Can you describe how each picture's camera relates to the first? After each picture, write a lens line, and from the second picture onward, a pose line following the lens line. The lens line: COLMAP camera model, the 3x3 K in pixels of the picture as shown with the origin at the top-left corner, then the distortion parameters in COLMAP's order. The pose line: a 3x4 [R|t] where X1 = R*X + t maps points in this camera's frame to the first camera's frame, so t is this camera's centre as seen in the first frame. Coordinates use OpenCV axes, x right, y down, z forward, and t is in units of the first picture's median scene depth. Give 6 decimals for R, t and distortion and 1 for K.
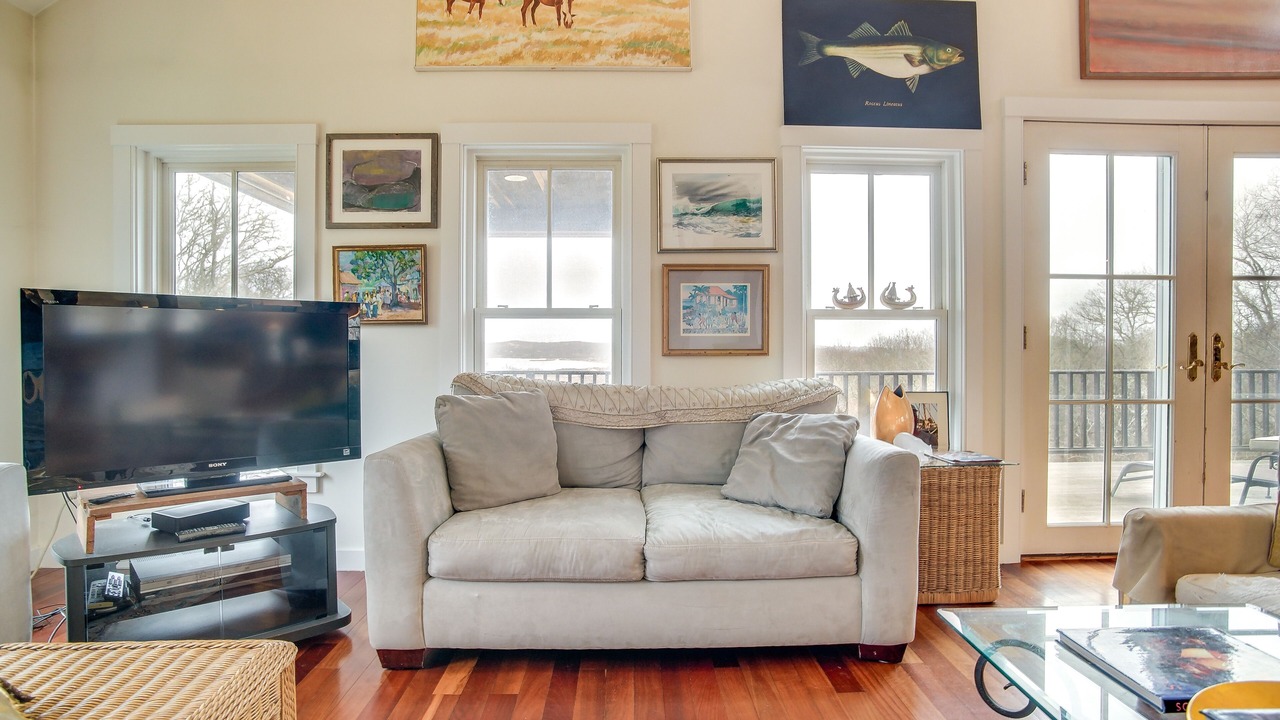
lens RADIAL K [[689.1, 0, 642.6], [0, 689.1, 358.4], [0, 0, 1]] dist [-0.046588, 0.019430]
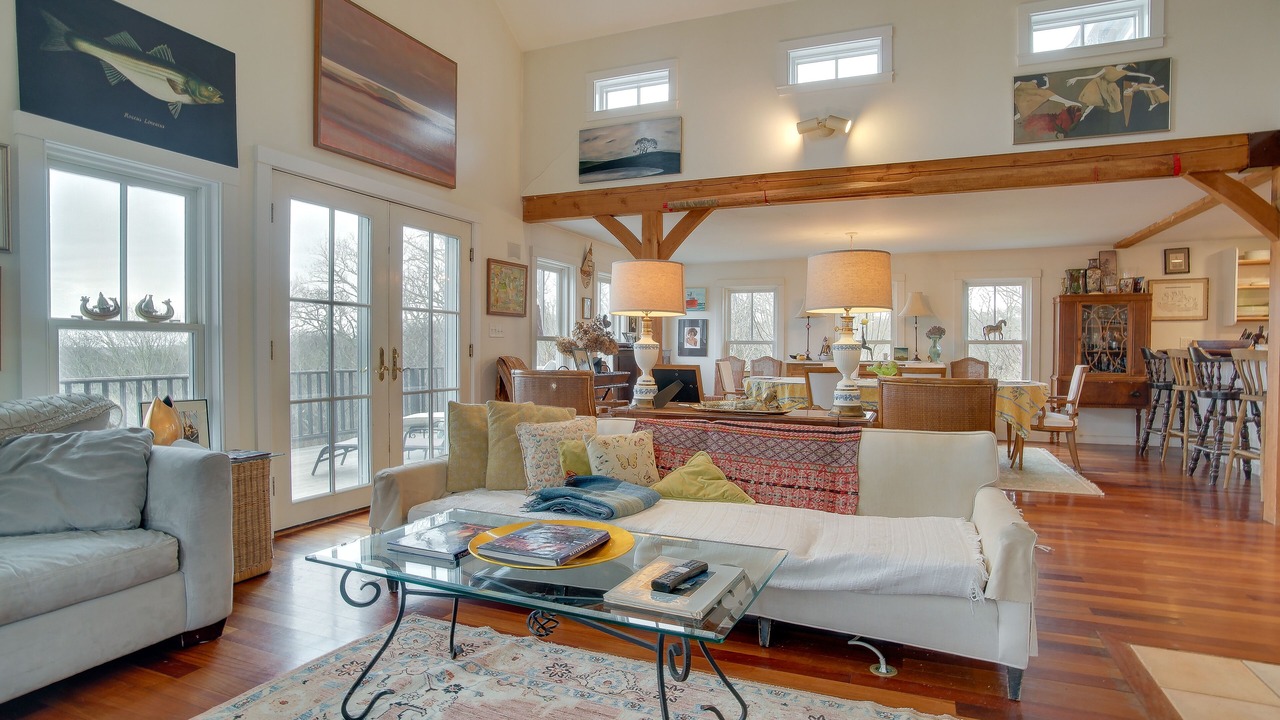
lens RADIAL K [[689.1, 0, 639.6], [0, 689.1, 359.4], [0, 0, 1]] dist [-0.046588, 0.019430]
pose [[0.426089, -0.011906, 0.904603, -0.248139], [0.012022, 0.999900, 0.007497, -0.015050], [-0.904601, 0.007680, 0.426189, -0.094735]]
